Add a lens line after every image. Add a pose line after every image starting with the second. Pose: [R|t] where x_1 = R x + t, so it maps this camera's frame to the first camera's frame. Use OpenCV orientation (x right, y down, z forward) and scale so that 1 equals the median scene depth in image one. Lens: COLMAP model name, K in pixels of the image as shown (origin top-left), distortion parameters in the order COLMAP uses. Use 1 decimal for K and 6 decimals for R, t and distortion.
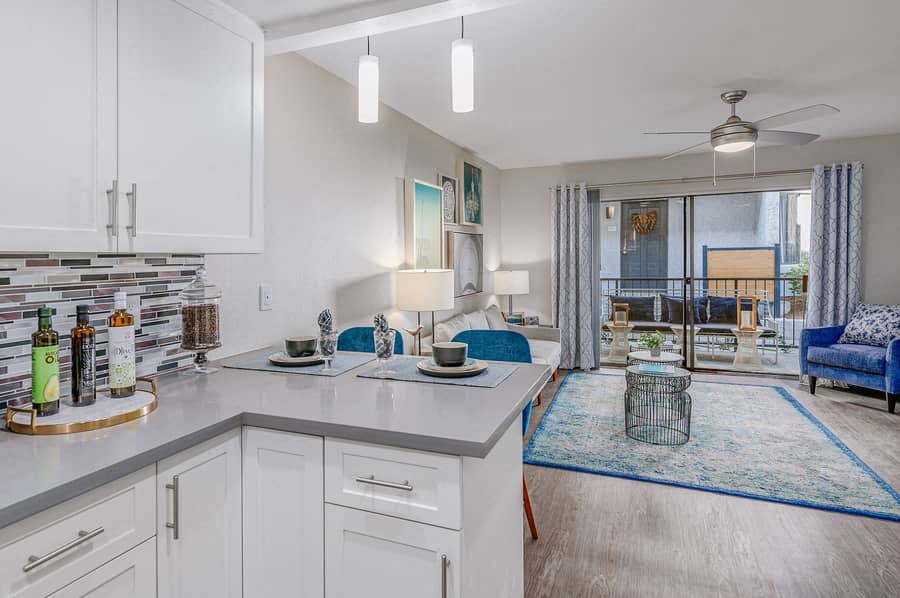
lens RADIAL K [[478.2, 0, 450.0], [0, 478.2, 299.0], [0, 0, 1]] dist [0.001953, -0.000012]
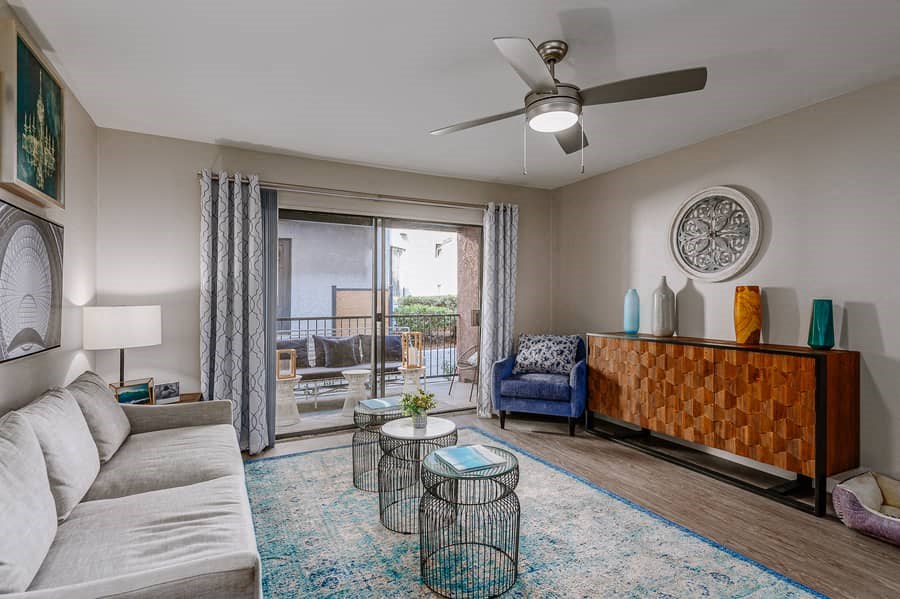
lens RADIAL K [[442.2, 0, 449.1], [0, 442.2, 296.3], [0, 0, 1]] dist [0.004026, -0.000033]
pose [[0.671693, 0.017581, 0.740621, 0.000203], [0.055968, 0.995657, -0.074395, -0.010037], [-0.738712, 0.091422, 0.667792, 0.387554]]
